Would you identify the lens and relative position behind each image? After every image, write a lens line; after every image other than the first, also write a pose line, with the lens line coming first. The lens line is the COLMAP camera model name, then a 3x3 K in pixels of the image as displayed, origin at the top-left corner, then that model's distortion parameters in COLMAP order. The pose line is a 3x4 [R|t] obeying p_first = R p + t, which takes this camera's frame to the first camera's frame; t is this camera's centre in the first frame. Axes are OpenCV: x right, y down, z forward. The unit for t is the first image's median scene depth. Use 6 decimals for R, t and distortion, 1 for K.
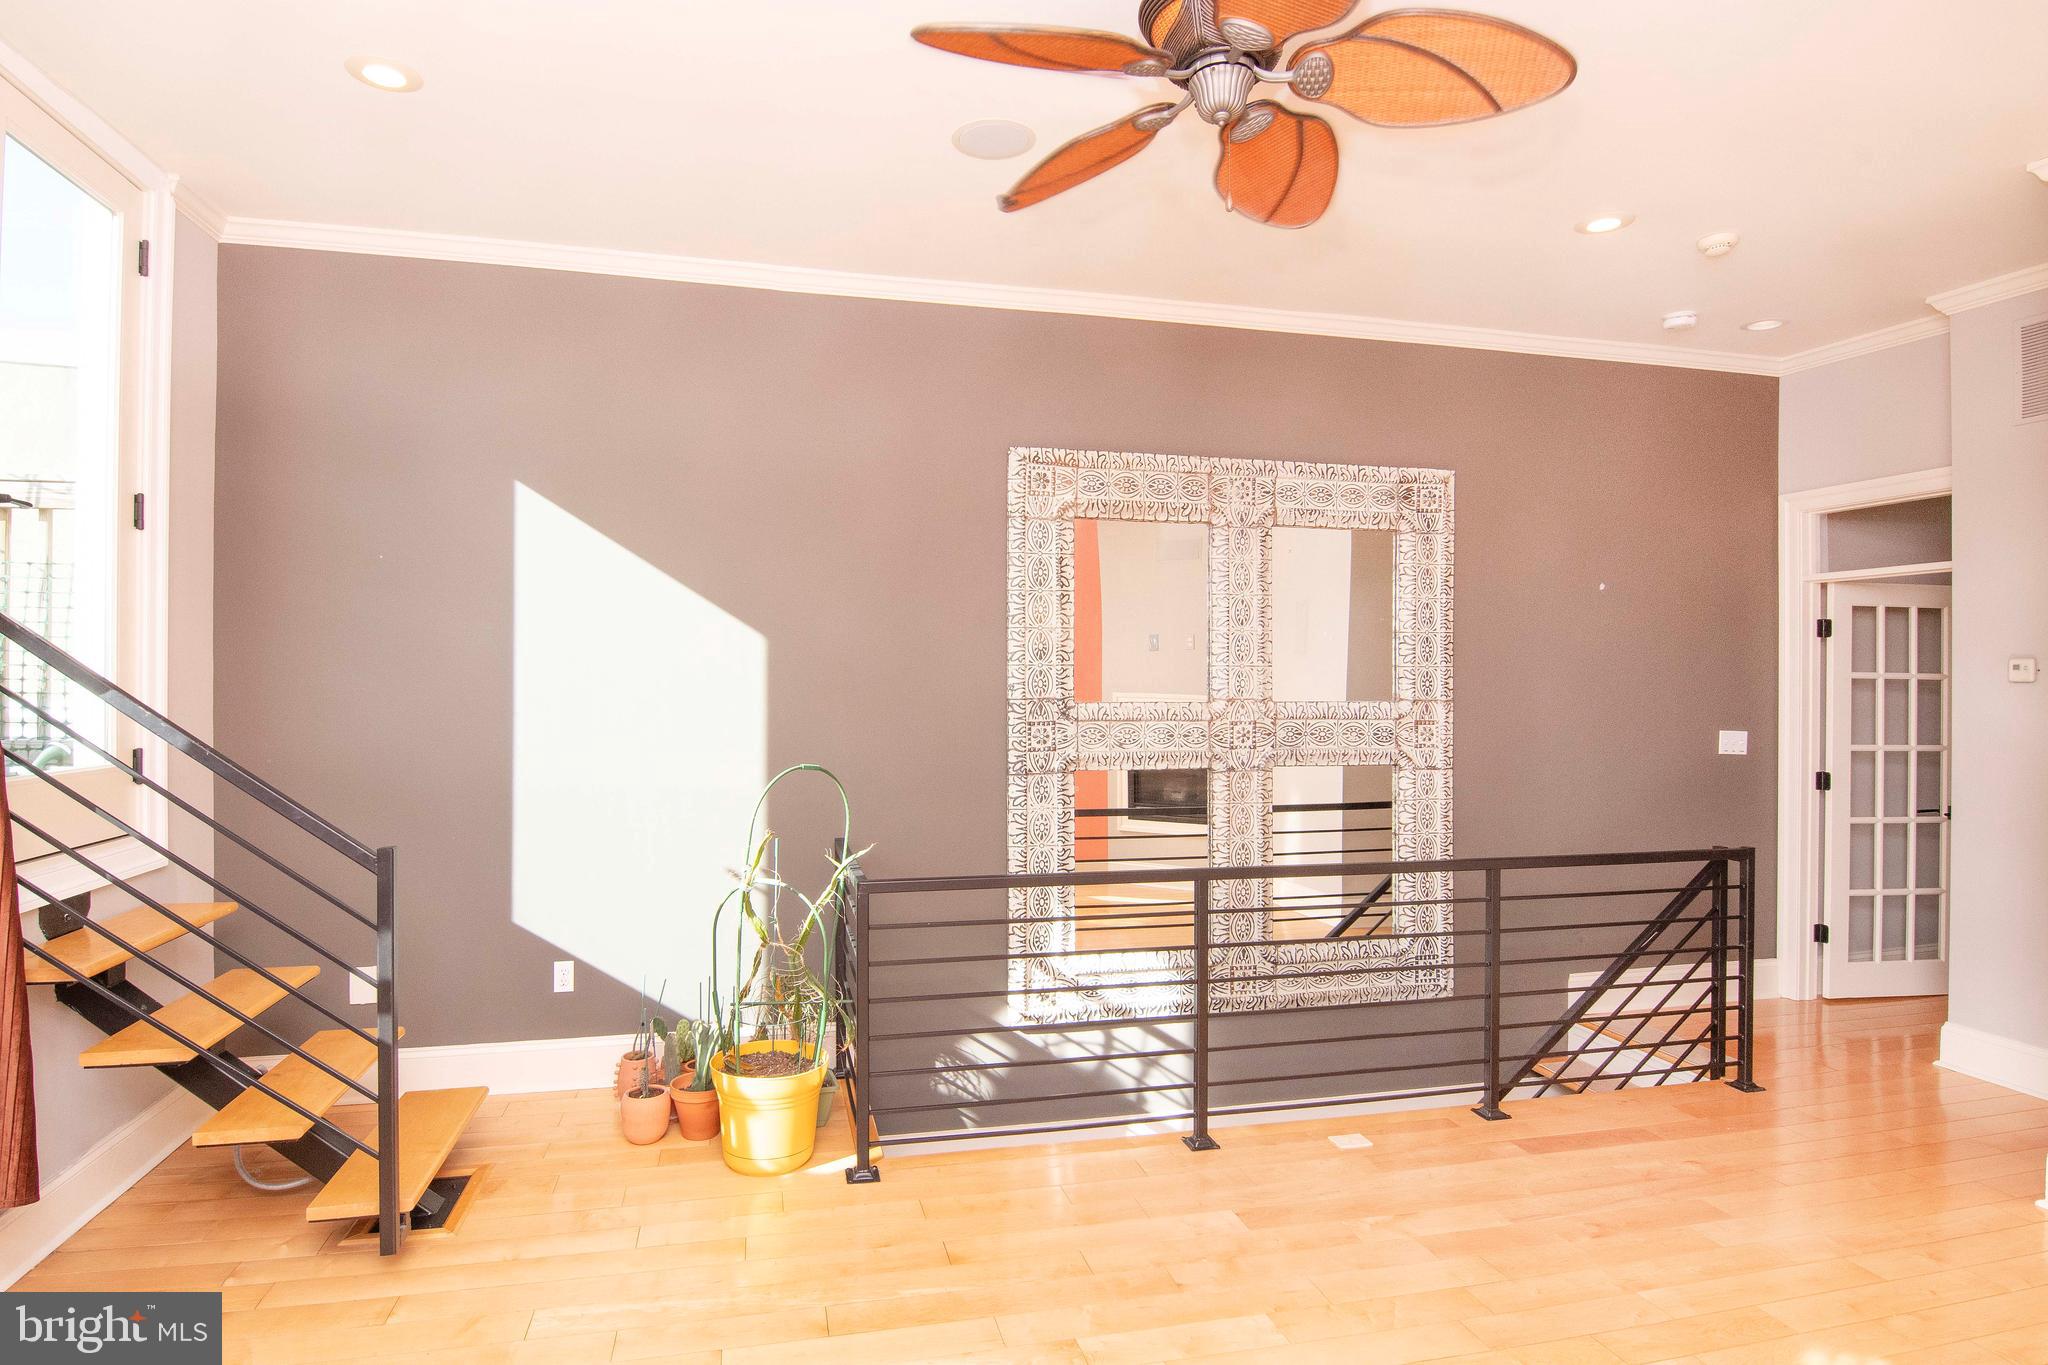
lens RADIAL K [[1085.3, 0, 1024.0], [0, 1085.3, 682.5], [0, 0, 1]] dist [0.005437, -0.017110]
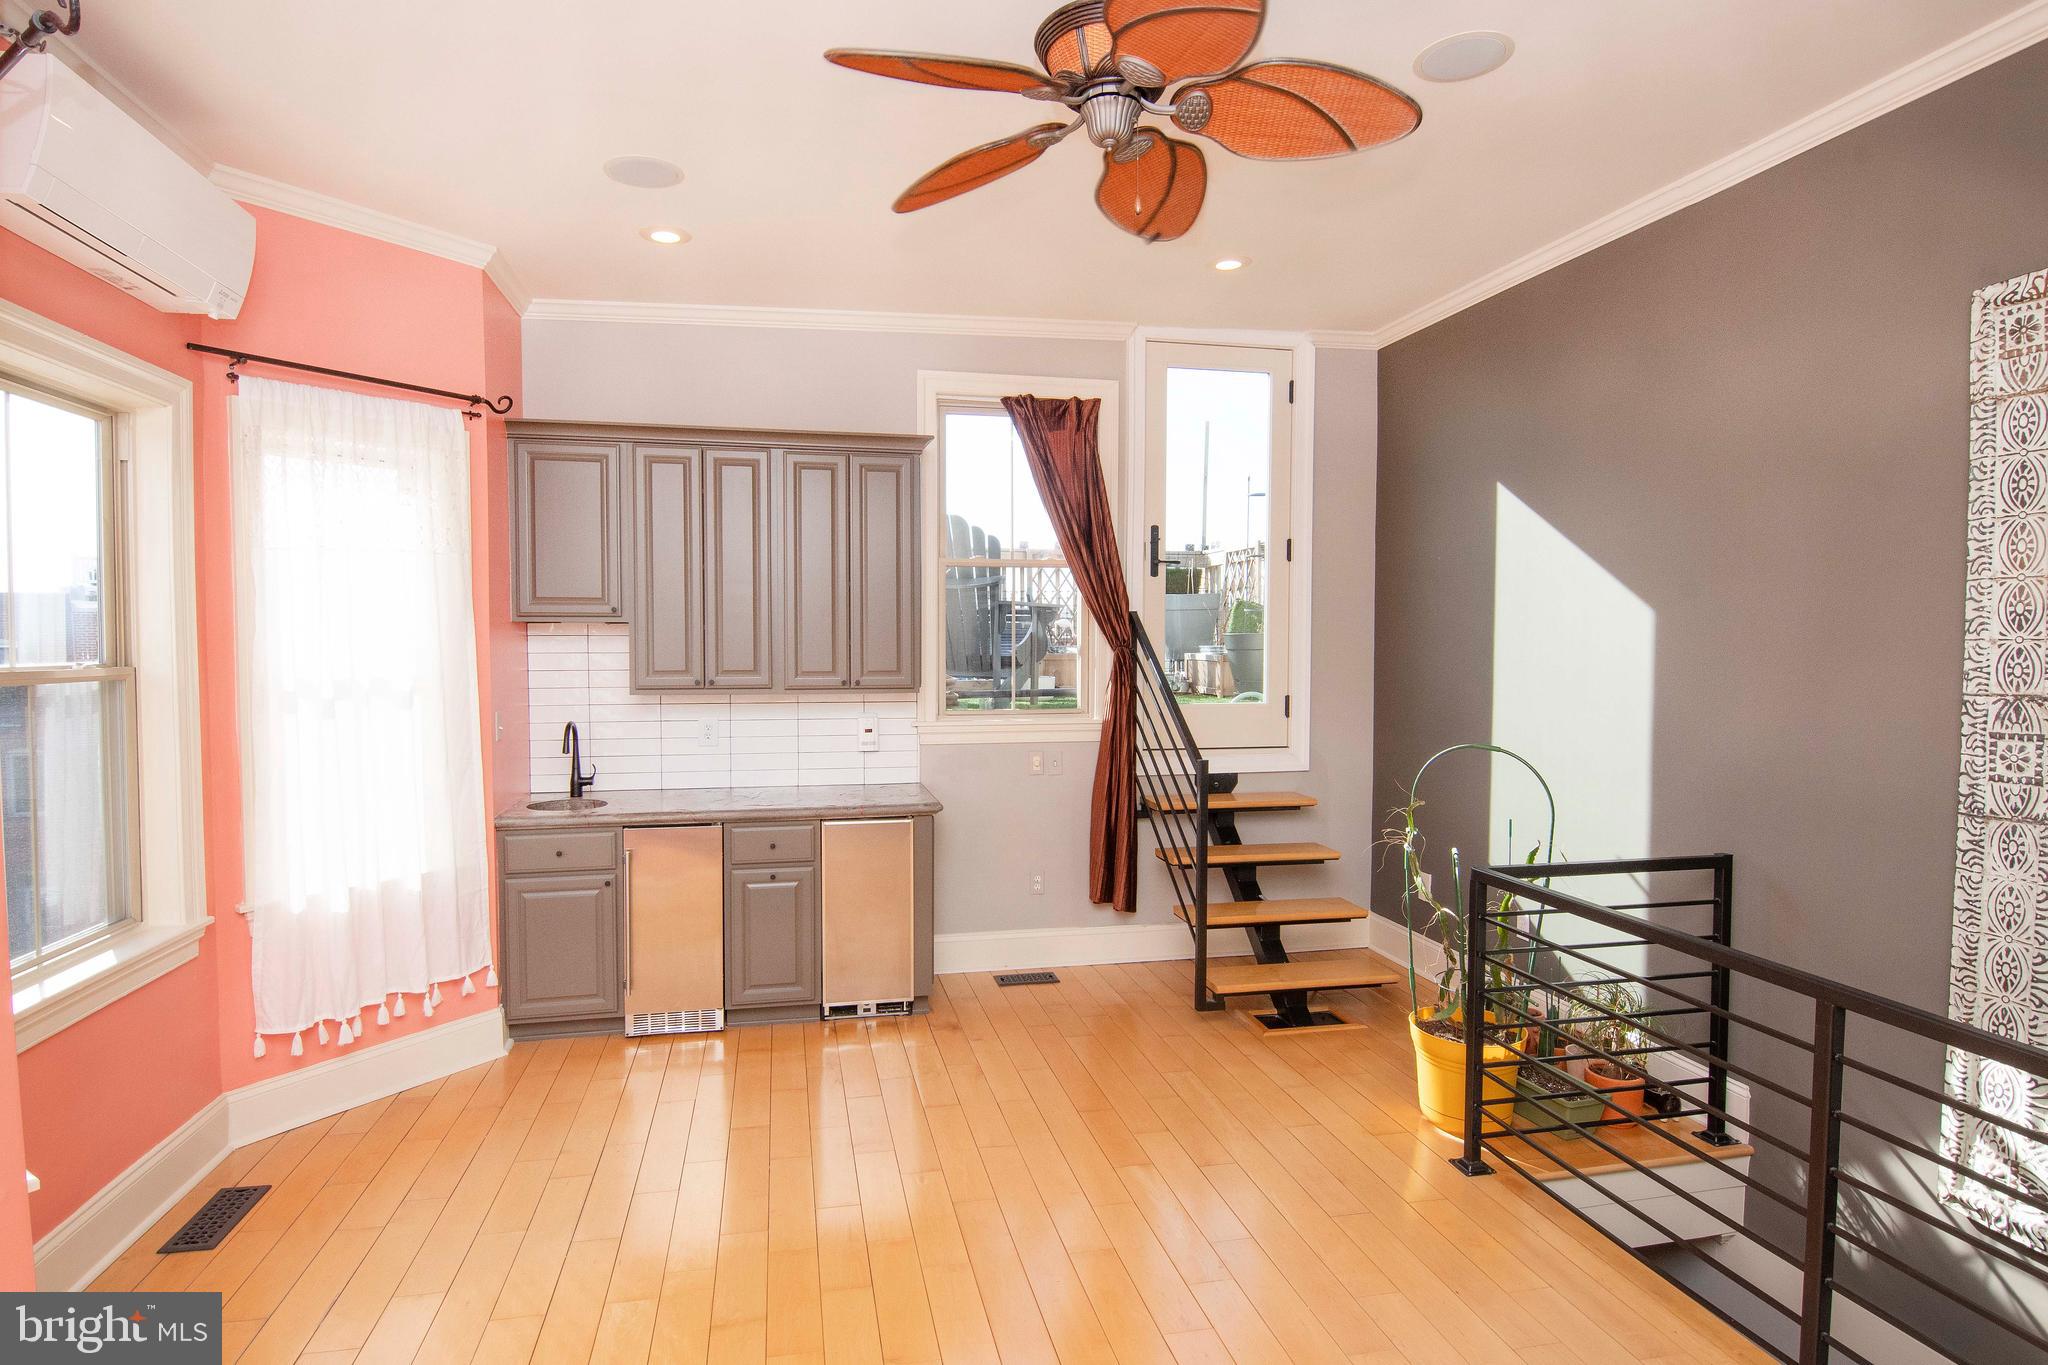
lens RADIAL K [[1085.3, 0, 1024.0], [0, 1085.3, 682.5], [0, 0, 1]] dist [0.005437, -0.017110]
pose [[-0.026667, 0.031216, -0.999157, 0.625450], [-0.008408, 0.999470, 0.031450, -0.006360], [0.999609, 0.009240, -0.026390, 0.469818]]
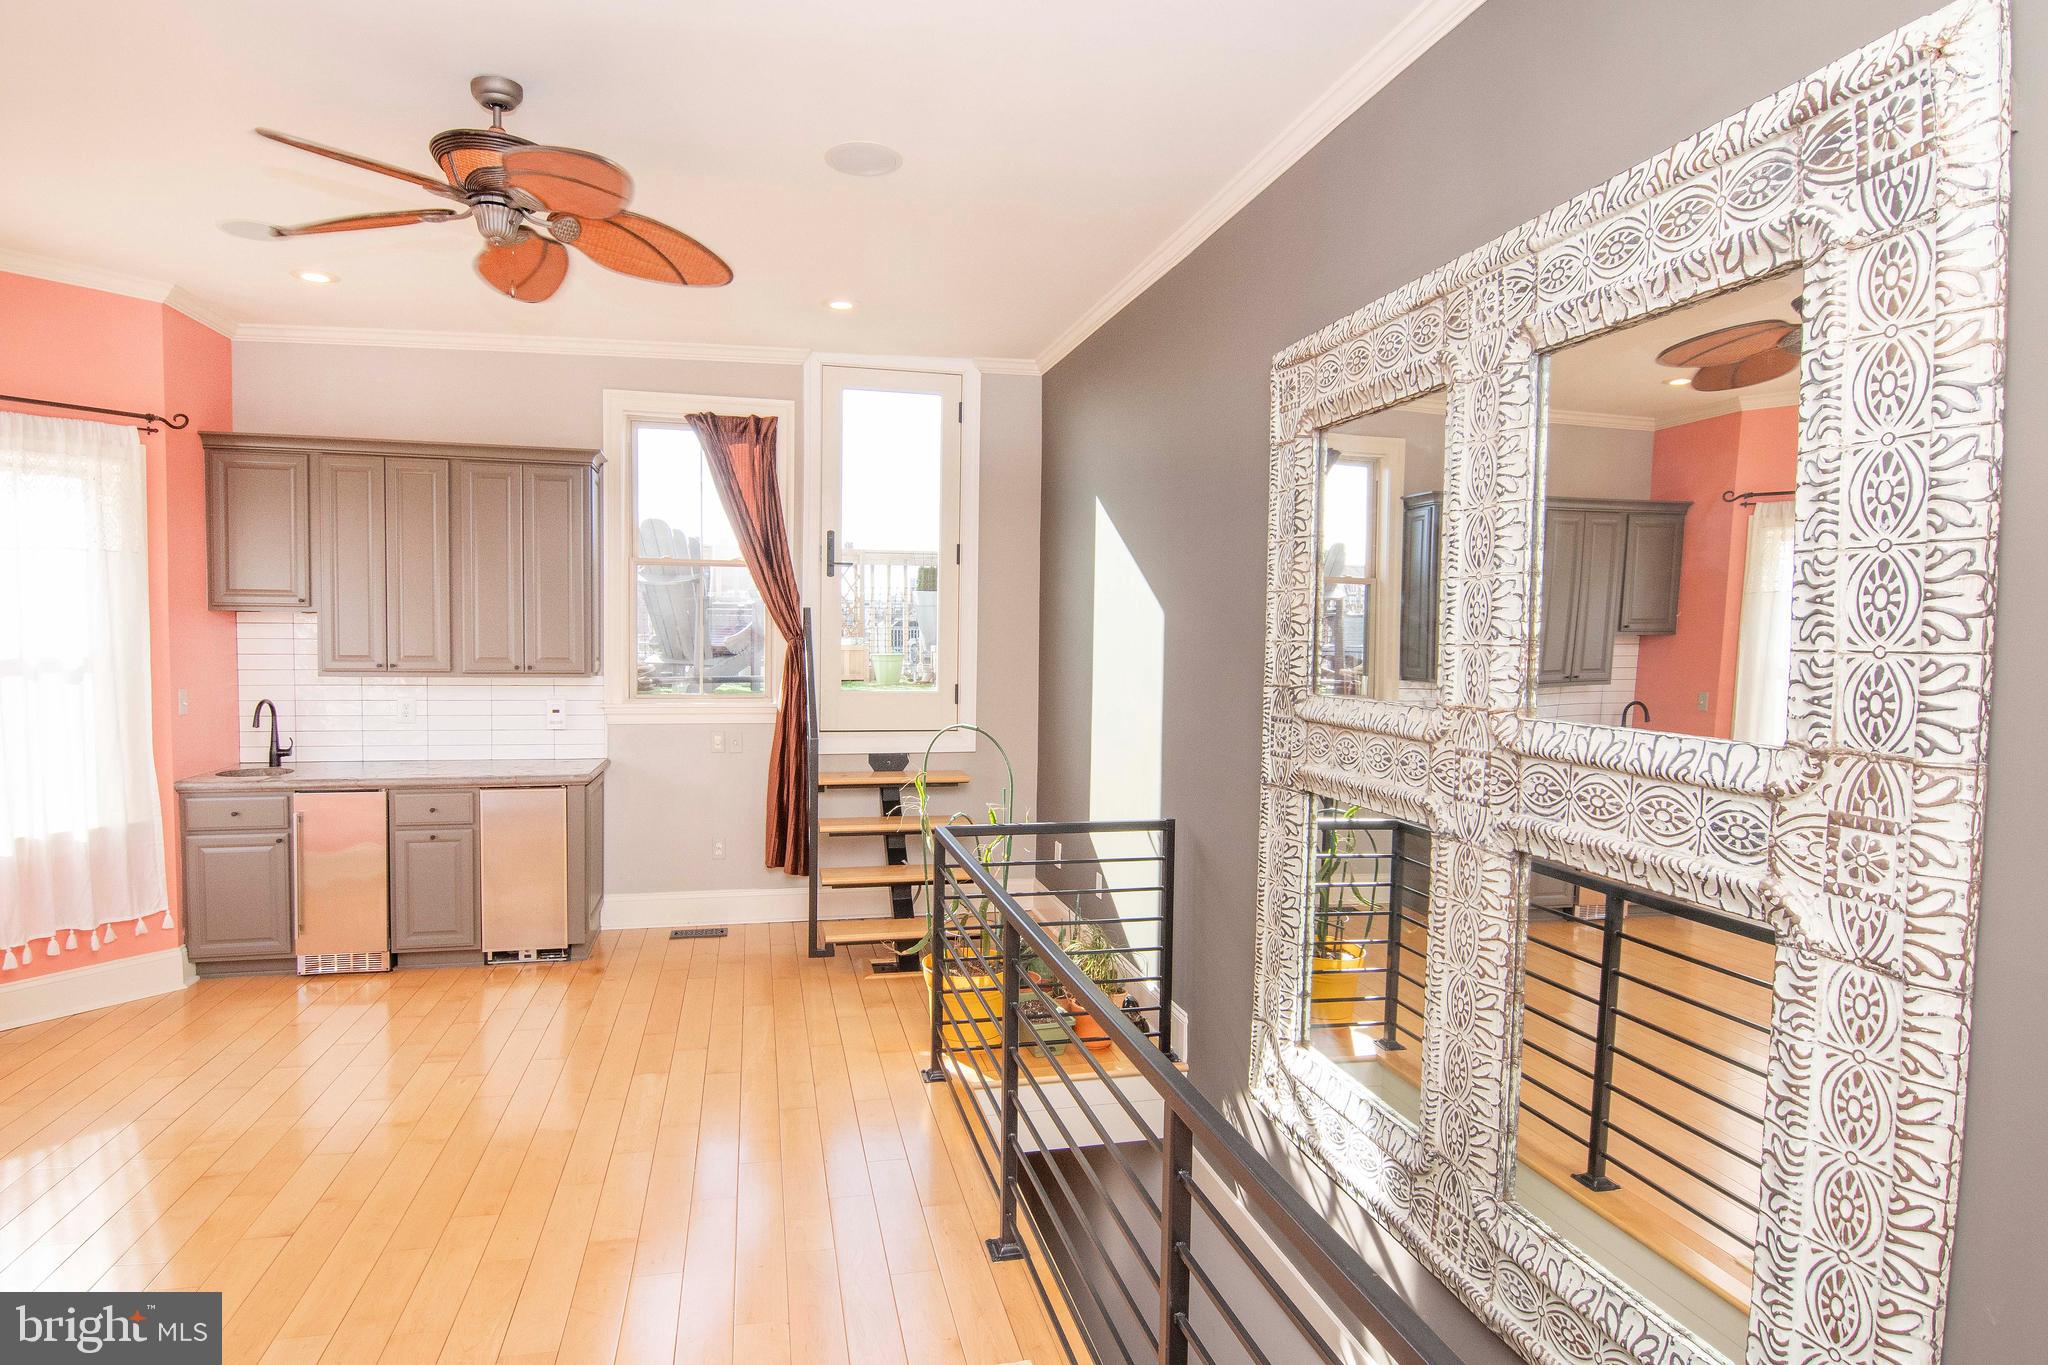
lens RADIAL K [[1092.9, 0, 1024.0], [0, 1092.9, 682.5], [0, 0, 1]] dist [0.004111, -0.016010]
pose [[-0.005606, 0.039873, -0.999189, 0.772543], [-0.020623, 0.998988, 0.039981, -0.014773], [0.999772, 0.020830, -0.004778, 0.831886]]
